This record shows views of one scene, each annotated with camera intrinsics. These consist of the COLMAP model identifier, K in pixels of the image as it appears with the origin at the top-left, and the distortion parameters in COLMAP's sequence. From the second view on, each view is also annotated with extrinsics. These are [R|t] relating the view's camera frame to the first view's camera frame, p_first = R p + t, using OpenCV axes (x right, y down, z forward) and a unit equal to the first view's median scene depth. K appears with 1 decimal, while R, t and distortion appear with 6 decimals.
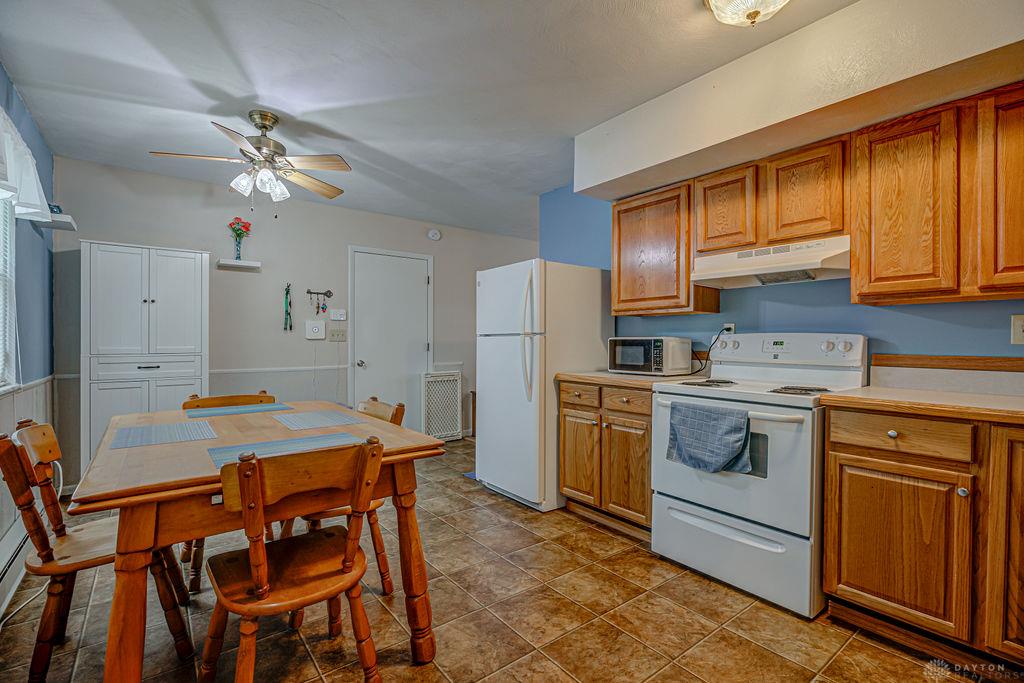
lens RADIAL K [[469.4, 0, 514.1], [0, 469.4, 343.1], [0, 0, 1]] dist [-0.003348, -0.000109]
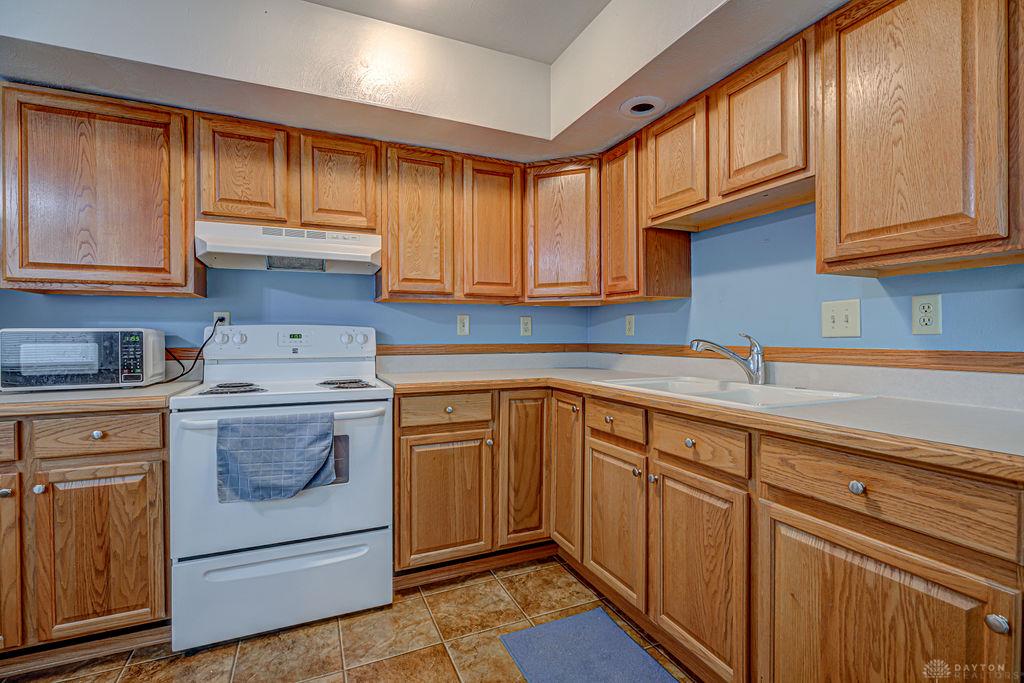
lens RADIAL K [[469.4, 0, 517.7], [0, 469.4, 337.1], [0, 0, 1]] dist [-0.003348, -0.000109]
pose [[0.236639, -0.010383, 0.971542, -0.251004], [0.007718, 0.999931, 0.008806, -0.002458], [-0.971567, 0.005415, 0.236703, 0.411029]]
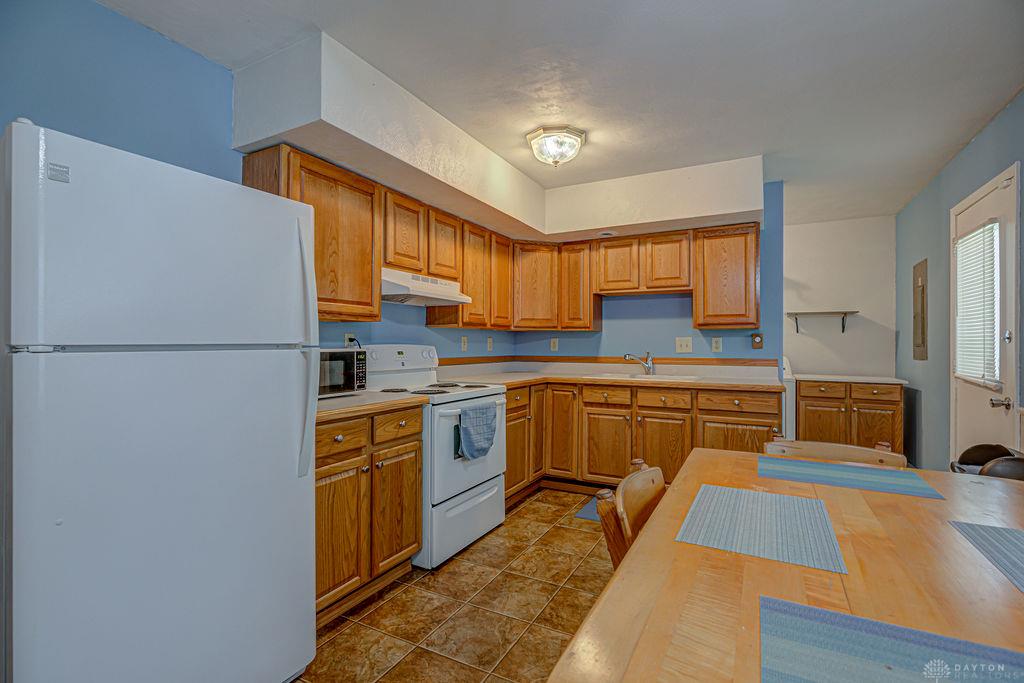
lens RADIAL K [[469.4, 0, 519.9], [0, 469.4, 337.8], [0, 0, 1]] dist [-0.003348, -0.000109]
pose [[-0.420708, 0.005252, 0.907181, -0.746215], [-0.002847, 0.999971, -0.007110, -0.034567], [-0.907191, -0.005574, -0.420681, 1.388760]]
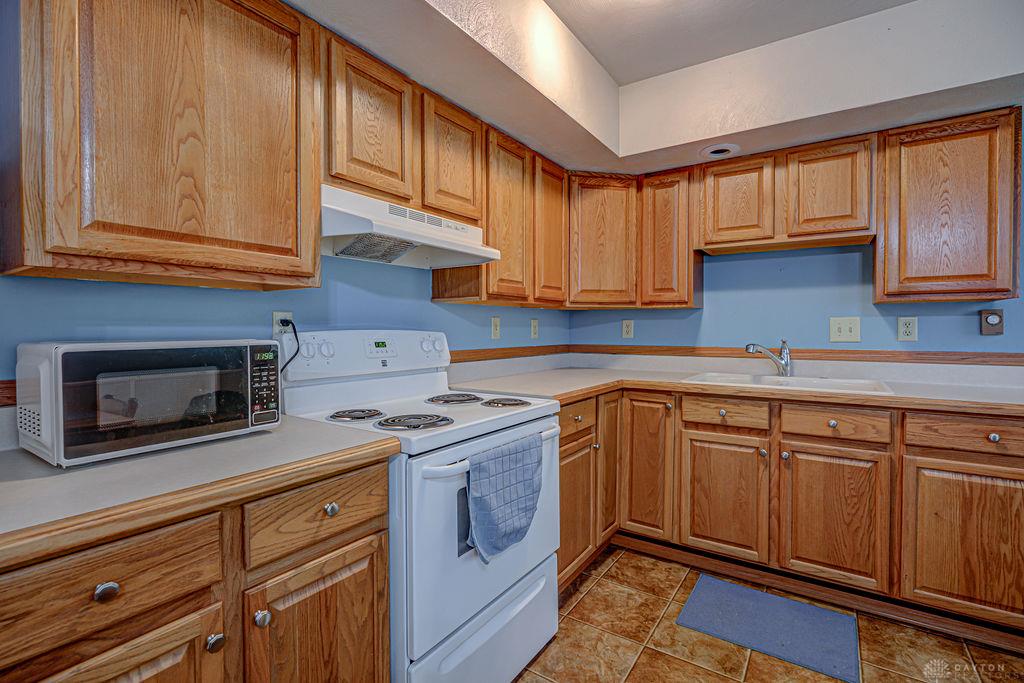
lens RADIAL K [[469.4, 0, 517.5], [0, 469.4, 334.3], [0, 0, 1]] dist [-0.003348, -0.000109]
pose [[-0.316854, -0.019025, 0.948284, -0.203786], [0.001227, 0.999790, 0.020468, -0.033327], [-0.948474, 0.007648, -0.316764, 1.162315]]
